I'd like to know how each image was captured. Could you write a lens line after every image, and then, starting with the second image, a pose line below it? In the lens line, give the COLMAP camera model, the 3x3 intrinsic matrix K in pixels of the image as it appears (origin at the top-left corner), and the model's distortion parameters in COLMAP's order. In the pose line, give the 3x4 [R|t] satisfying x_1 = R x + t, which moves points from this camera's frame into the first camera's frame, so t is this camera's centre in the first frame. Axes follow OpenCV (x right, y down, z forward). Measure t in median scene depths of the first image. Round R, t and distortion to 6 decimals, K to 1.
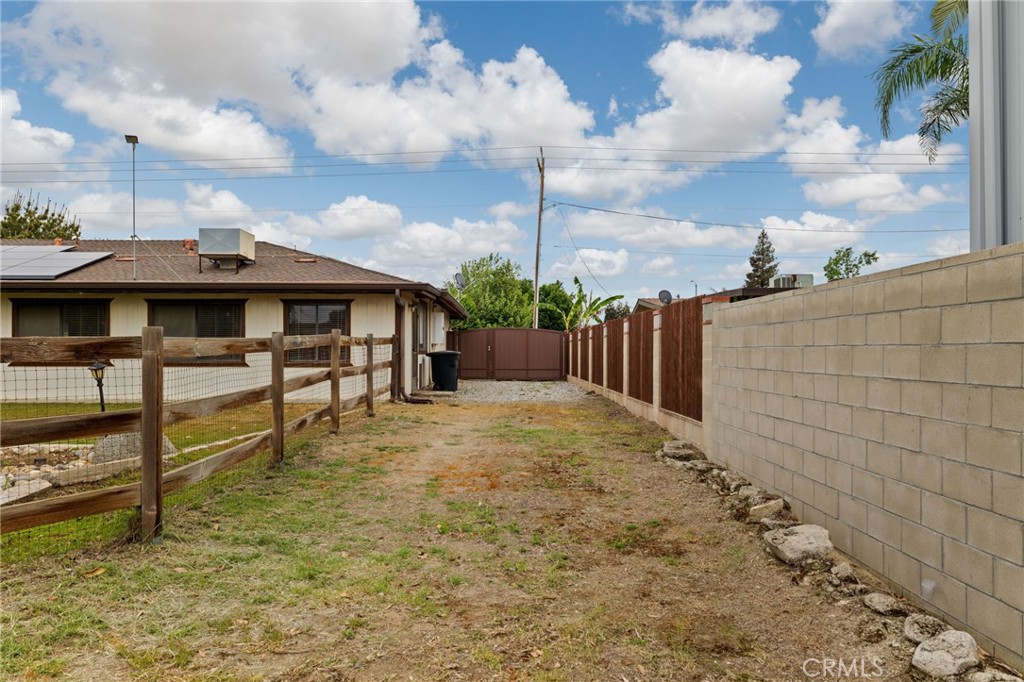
lens RADIAL K [[442.7, 0, 514.1], [0, 442.7, 345.3], [0, 0, 1]] dist [0.003760, 0.000681]
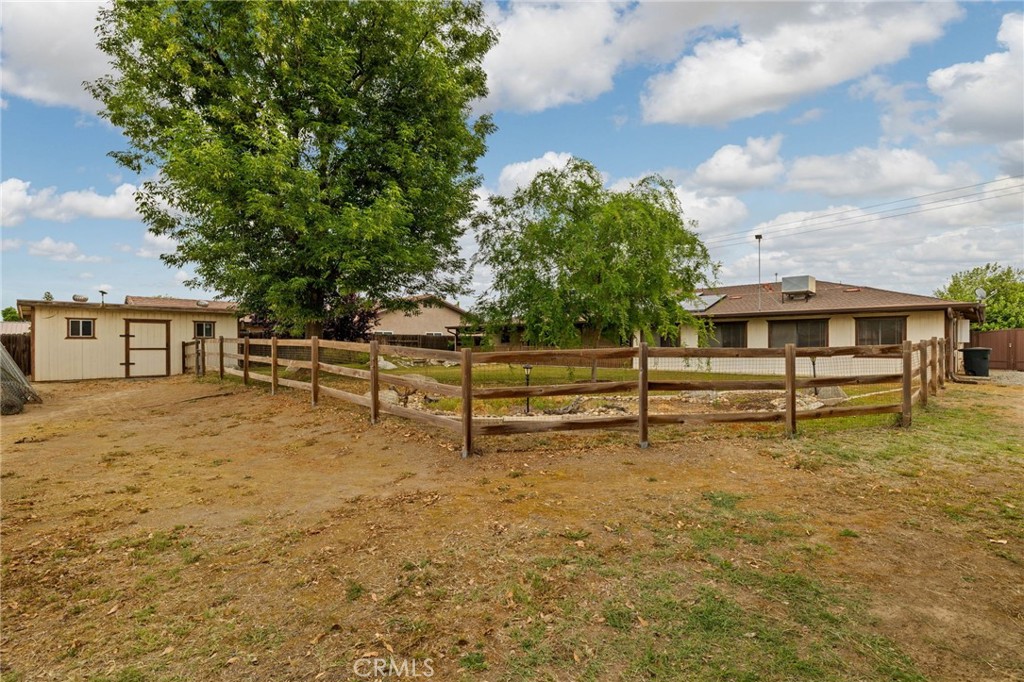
lens RADIAL K [[442.7, 0, 514.1], [0, 442.7, 345.3], [0, 0, 1]] dist [0.003760, 0.000681]
pose [[0.789200, 0.002013, -0.614133, -0.446384], [0.012646, 0.999729, 0.019527, -0.040986], [0.614006, -0.023177, 0.788961, -0.999809]]
